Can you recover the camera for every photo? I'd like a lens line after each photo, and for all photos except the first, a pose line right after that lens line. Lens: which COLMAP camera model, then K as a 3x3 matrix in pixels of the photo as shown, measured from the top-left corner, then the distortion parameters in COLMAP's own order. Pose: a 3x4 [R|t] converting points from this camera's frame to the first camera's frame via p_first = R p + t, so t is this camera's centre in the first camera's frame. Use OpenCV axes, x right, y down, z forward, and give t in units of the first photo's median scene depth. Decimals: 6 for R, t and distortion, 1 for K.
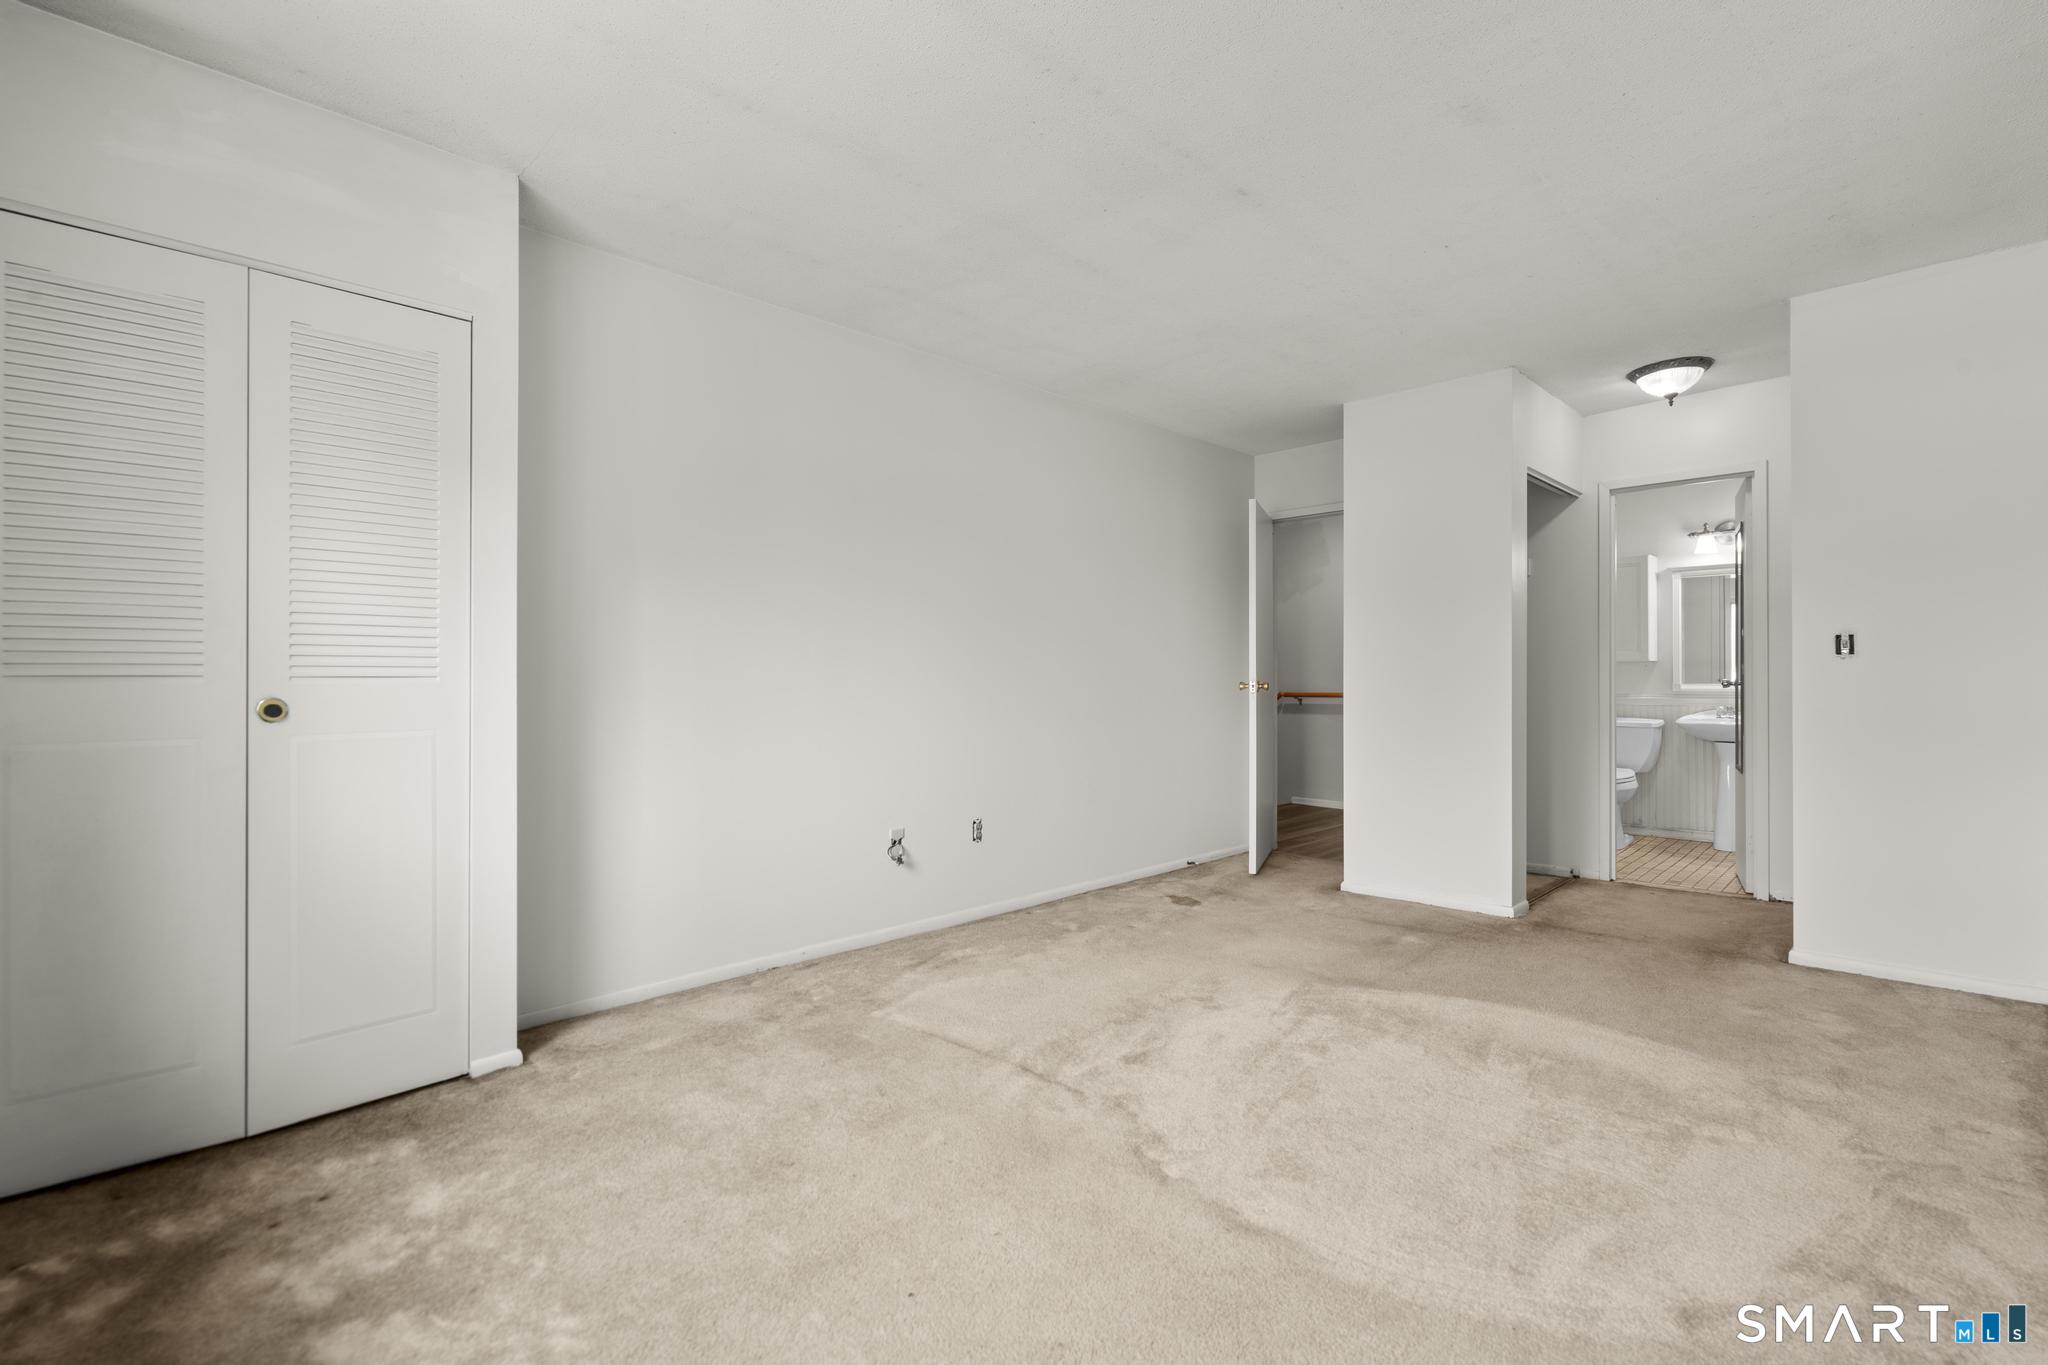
lens RADIAL K [[933.4, 0, 1024.0], [0, 933.4, 682.5], [0, 0, 1]] dist [-0.009236, 0.005176]
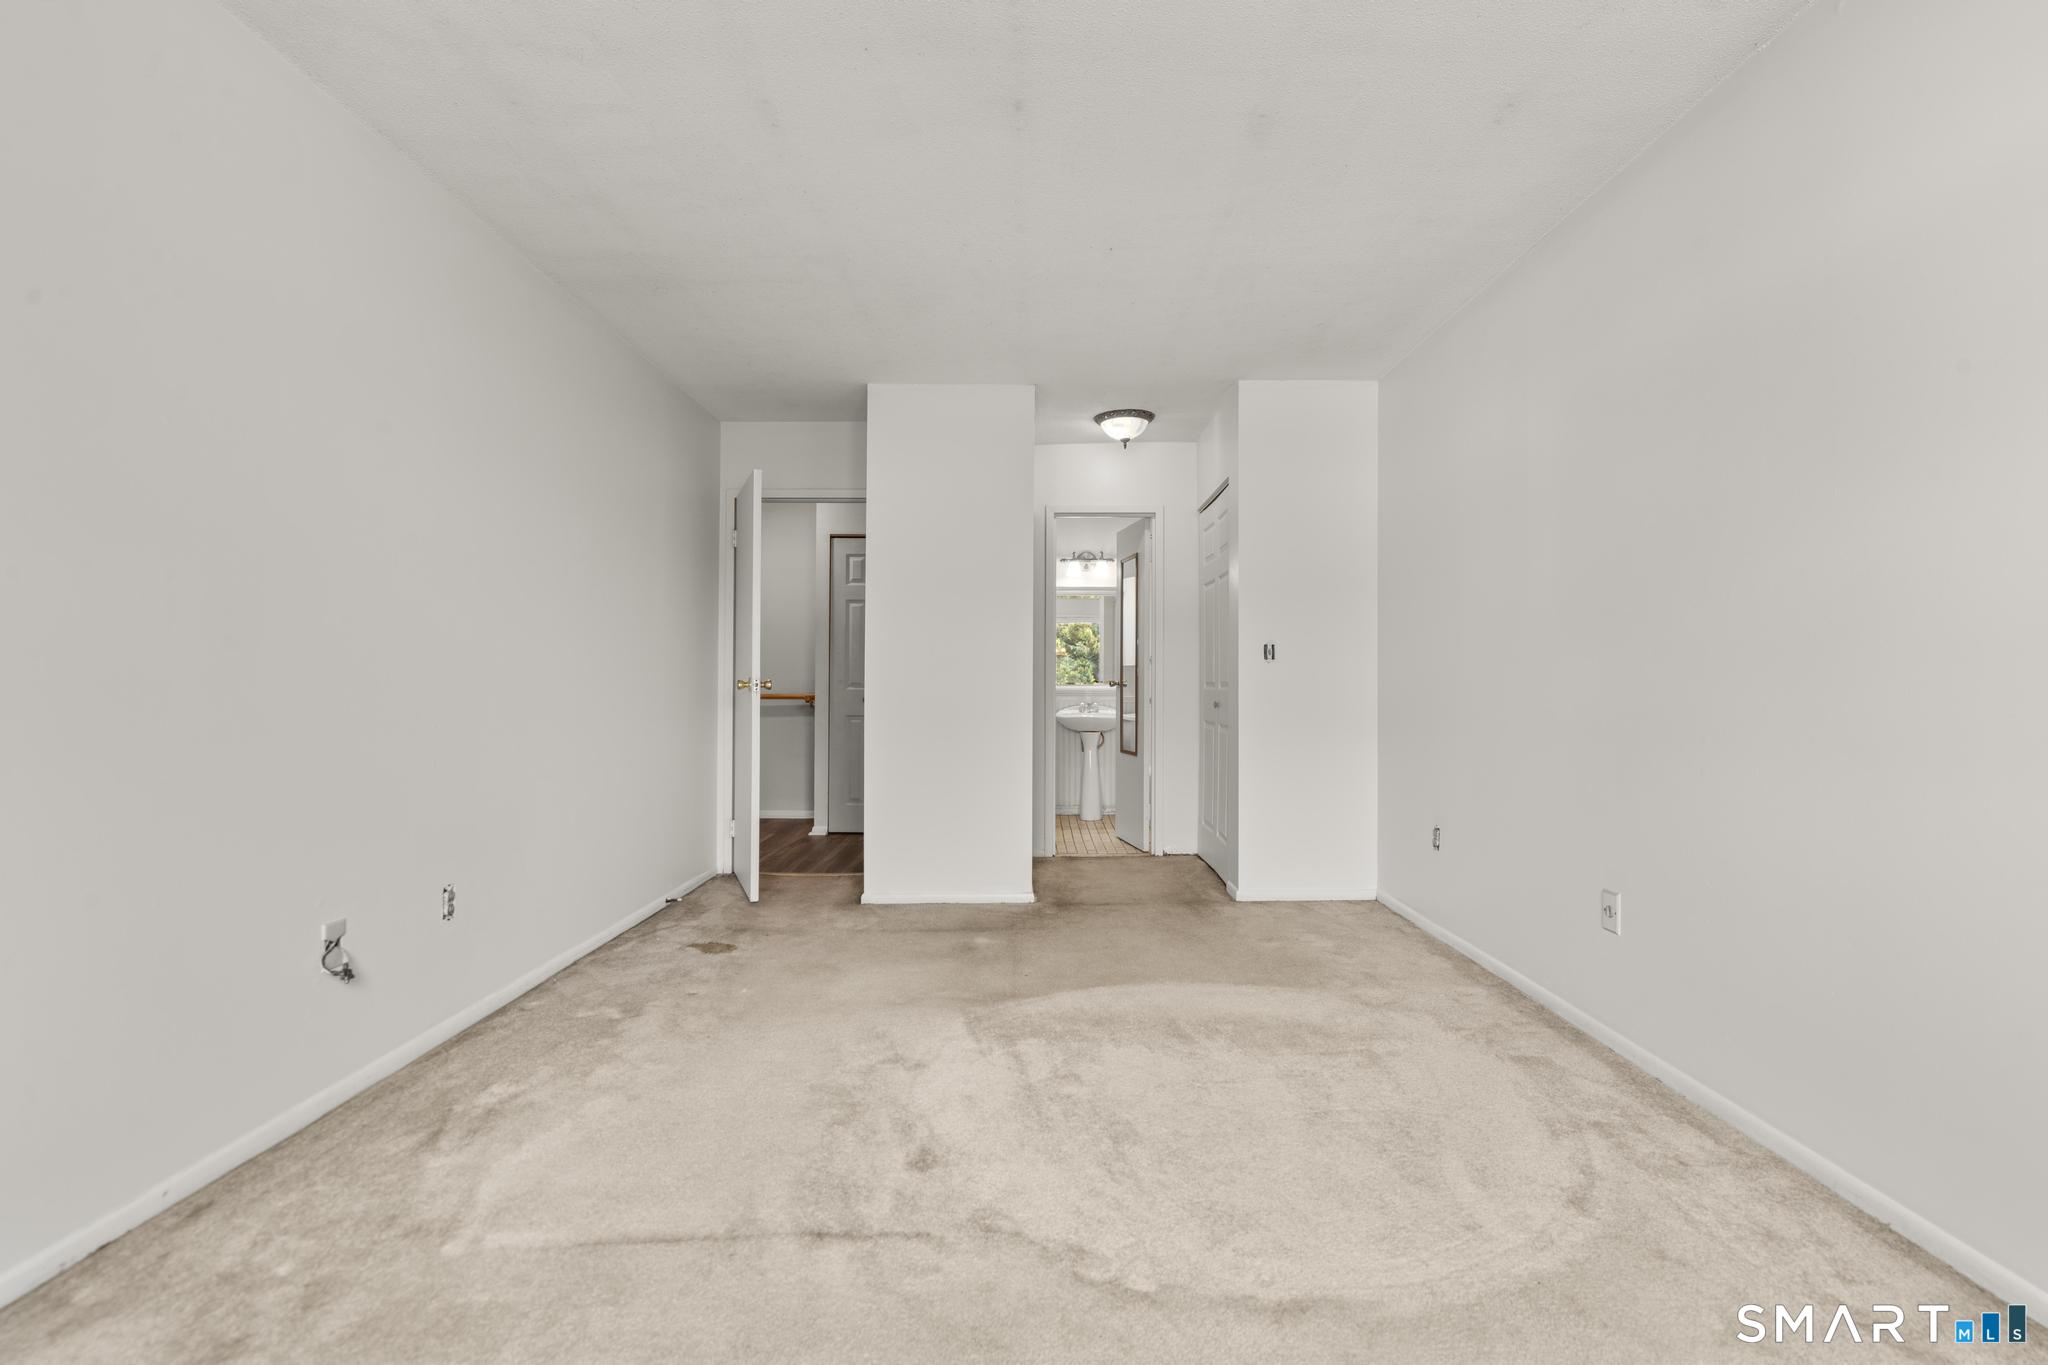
lens RADIAL K [[933.4, 0, 1024.0], [0, 933.4, 682.5], [0, 0, 1]] dist [-0.009236, 0.005176]
pose [[0.694626, 0.004671, 0.719356, -0.309226], [-0.000905, 0.999984, -0.005620, 0.009912], [-0.719370, 0.003253, 0.694619, 0.330591]]
